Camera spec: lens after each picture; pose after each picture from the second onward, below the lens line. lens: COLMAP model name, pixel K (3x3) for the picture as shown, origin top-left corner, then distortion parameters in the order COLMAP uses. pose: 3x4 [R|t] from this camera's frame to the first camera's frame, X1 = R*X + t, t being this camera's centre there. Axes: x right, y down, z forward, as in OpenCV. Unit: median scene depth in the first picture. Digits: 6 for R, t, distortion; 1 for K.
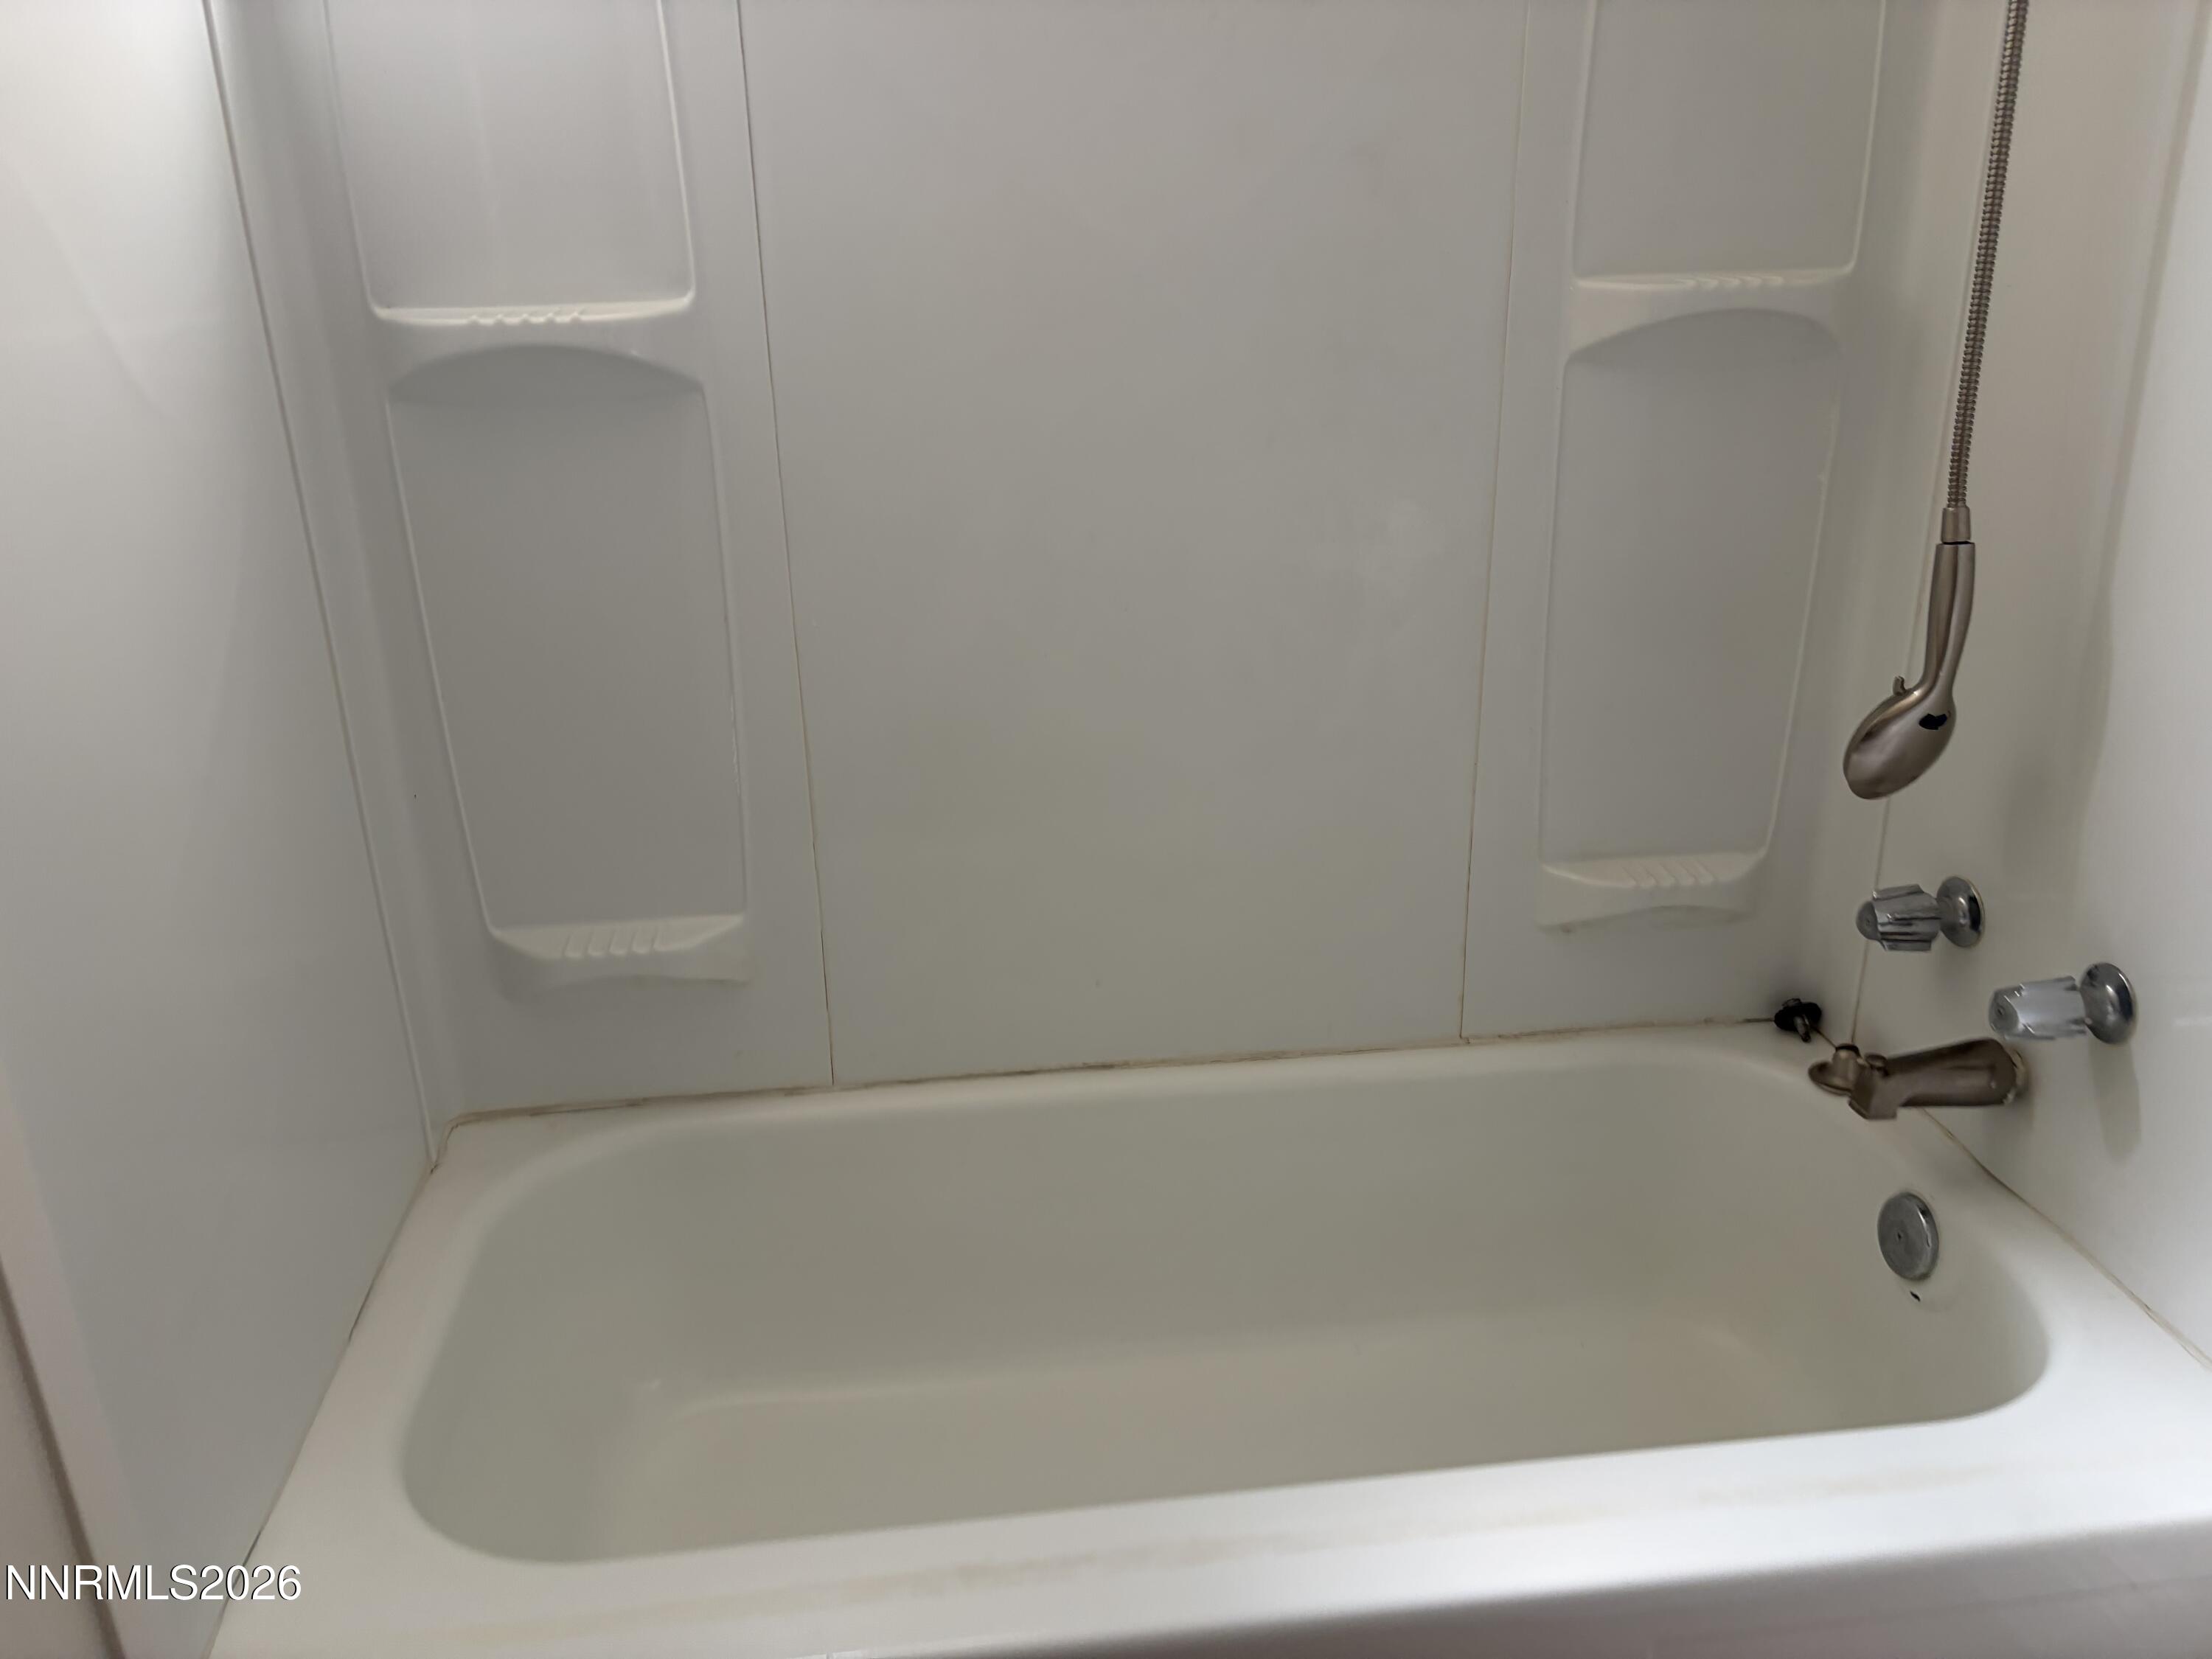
lens RADIAL K [[1670.8, 0, 1106.0], [0, 1670.8, 829.5], [0, 0, 1]] dist [0.023819, -0.005394]
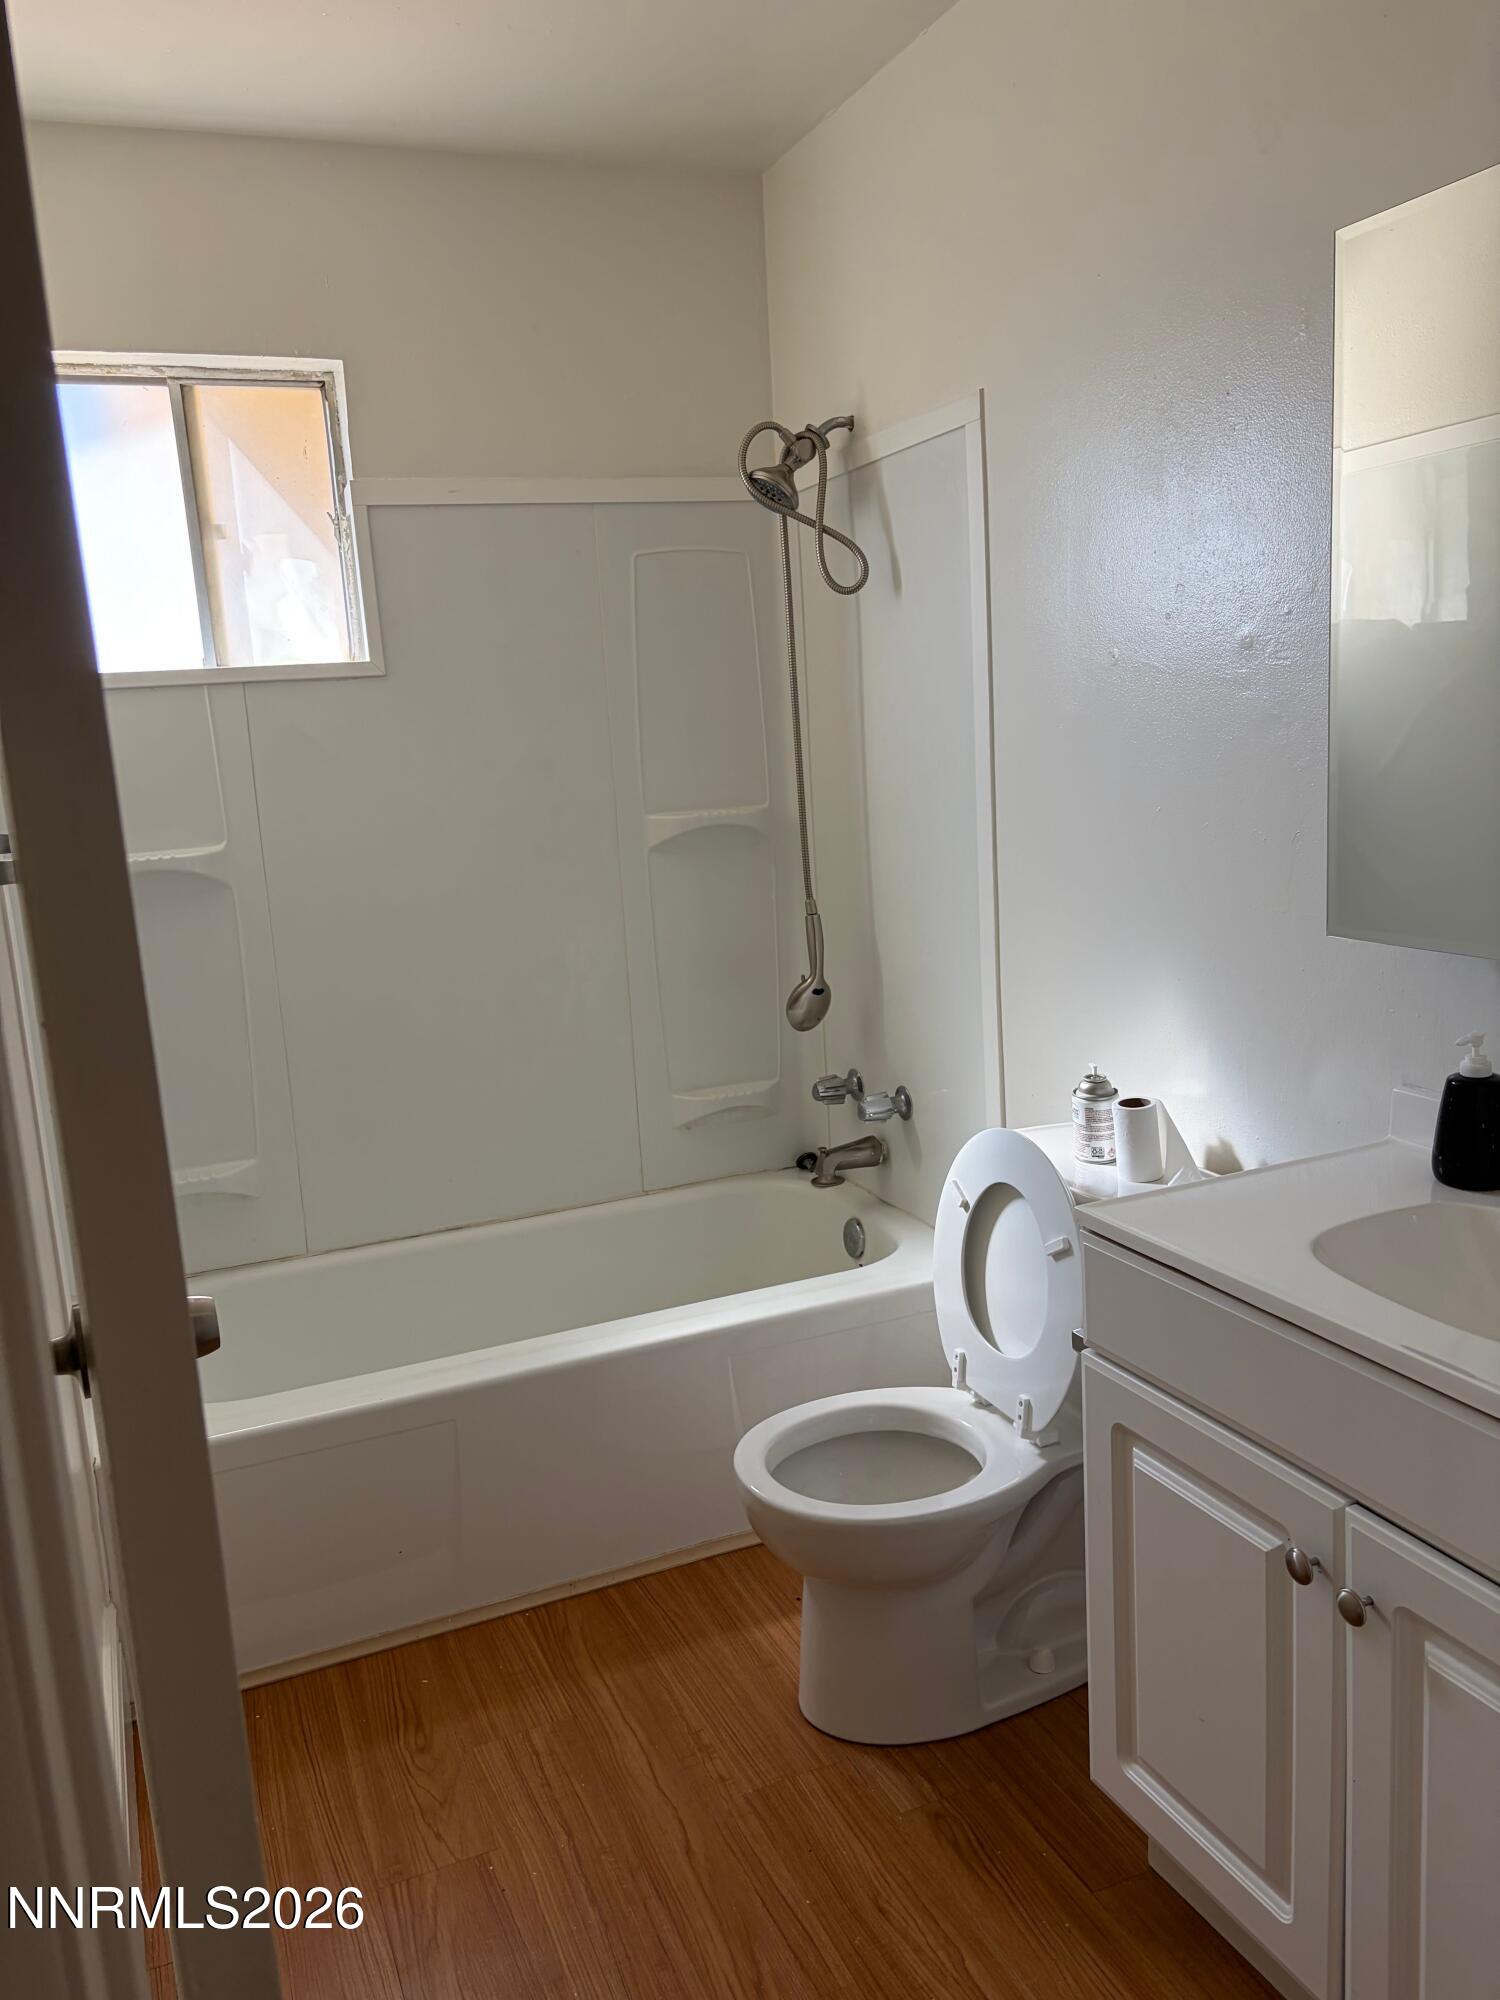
lens RADIAL K [[1510.7, 0, 737.5], [0, 1510.7, 971.5], [0, 0, 1]] dist [0.023819, -0.005394]
pose [[0.964180, -0.075113, 0.254393, -0.125733], [0.127697, 0.972057, -0.196974, 0.277443], [-0.232489, 0.222404, 0.946829, -0.859891]]
